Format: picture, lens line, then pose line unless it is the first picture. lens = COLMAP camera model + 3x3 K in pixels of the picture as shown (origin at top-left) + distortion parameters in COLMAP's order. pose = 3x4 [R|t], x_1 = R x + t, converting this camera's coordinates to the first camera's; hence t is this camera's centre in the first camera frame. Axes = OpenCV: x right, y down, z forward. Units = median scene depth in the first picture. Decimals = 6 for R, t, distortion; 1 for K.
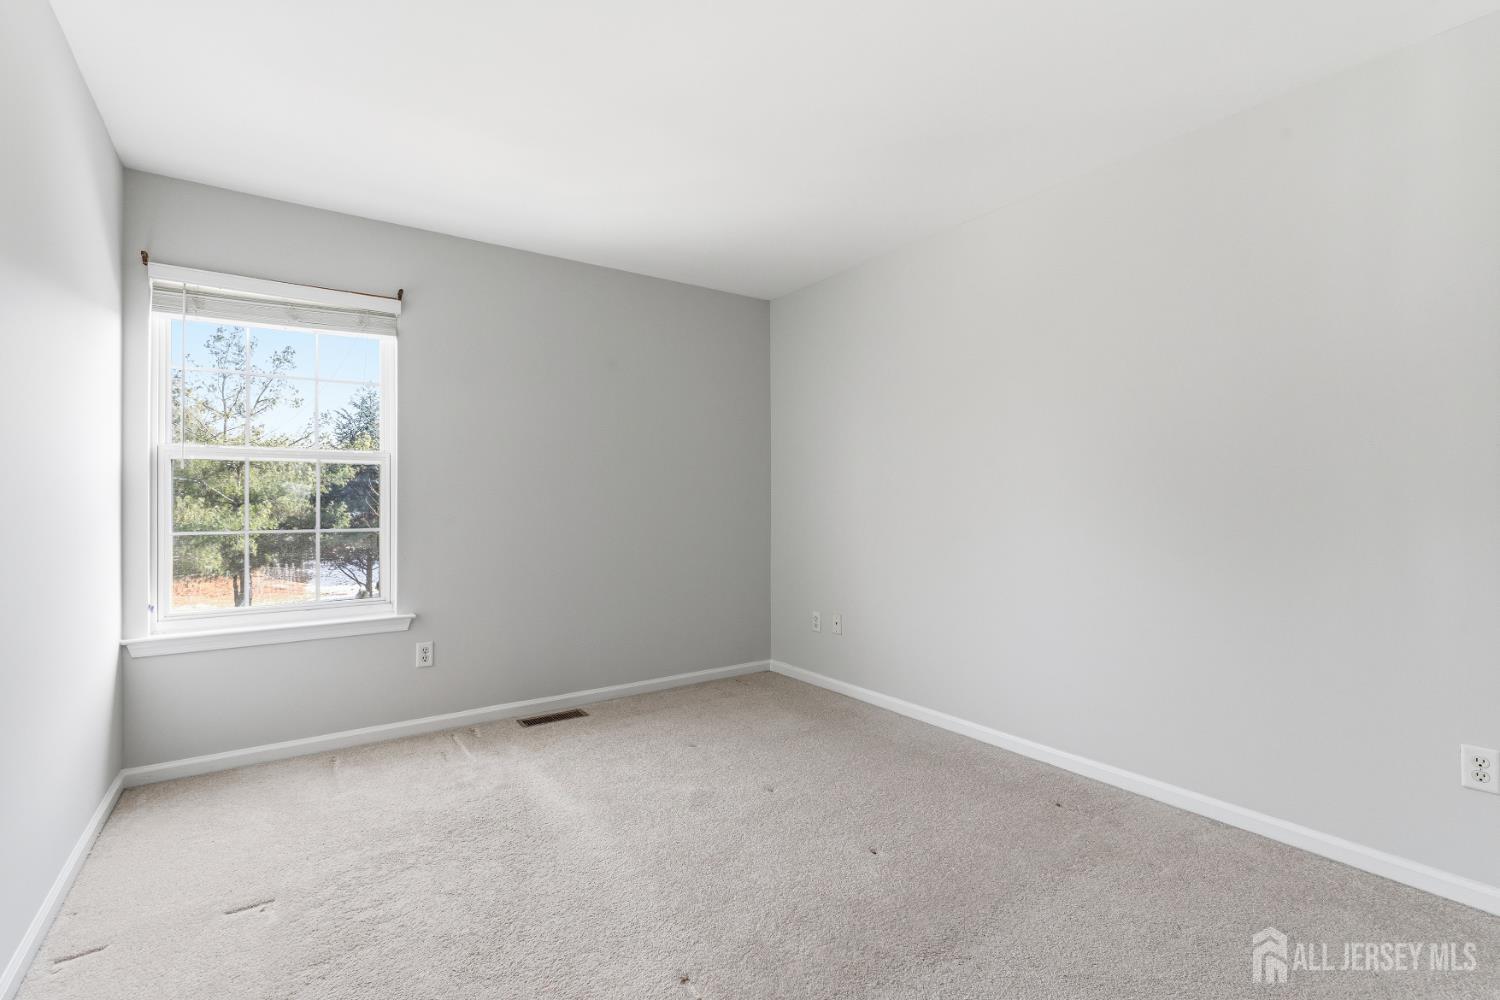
lens RADIAL K [[673.6, 0, 746.2], [0, 673.6, 500.3], [0, 0, 1]] dist [-0.000653, 0.000260]
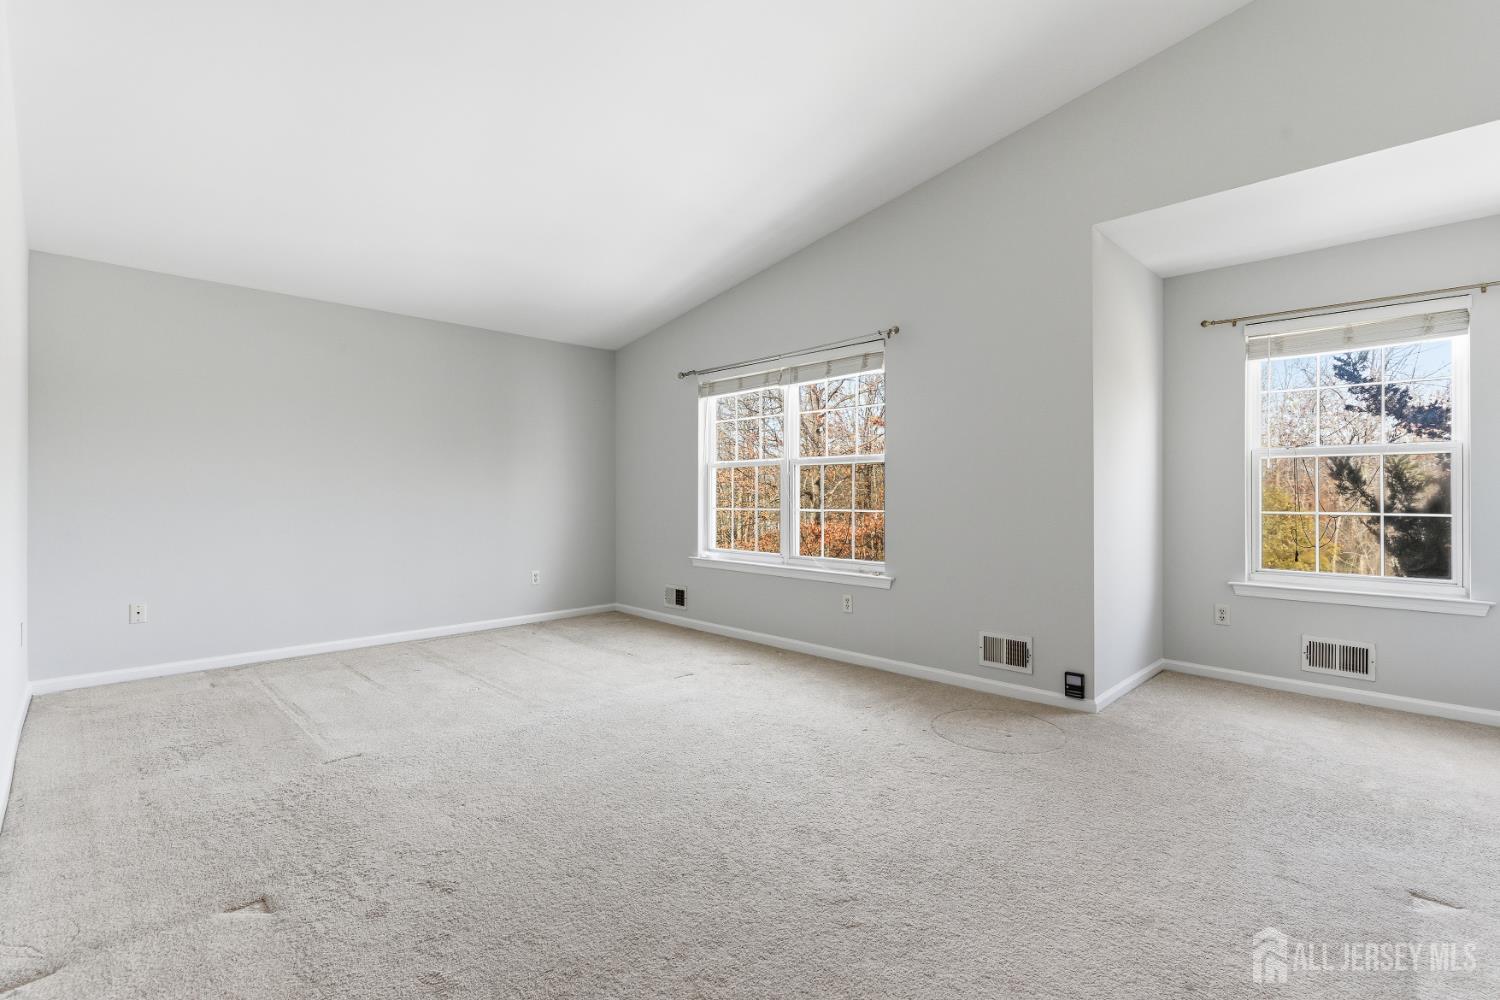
lens RADIAL K [[673.6, 0, 746.2], [0, 673.6, 500.3], [0, 0, 1]] dist [-0.000653, 0.000260]
pose [[0.170021, 0.016279, -0.985306, 0.697259], [0.006821, 0.999820, 0.017696, -0.004336], [0.985417, -0.009730, 0.169879, 0.481421]]
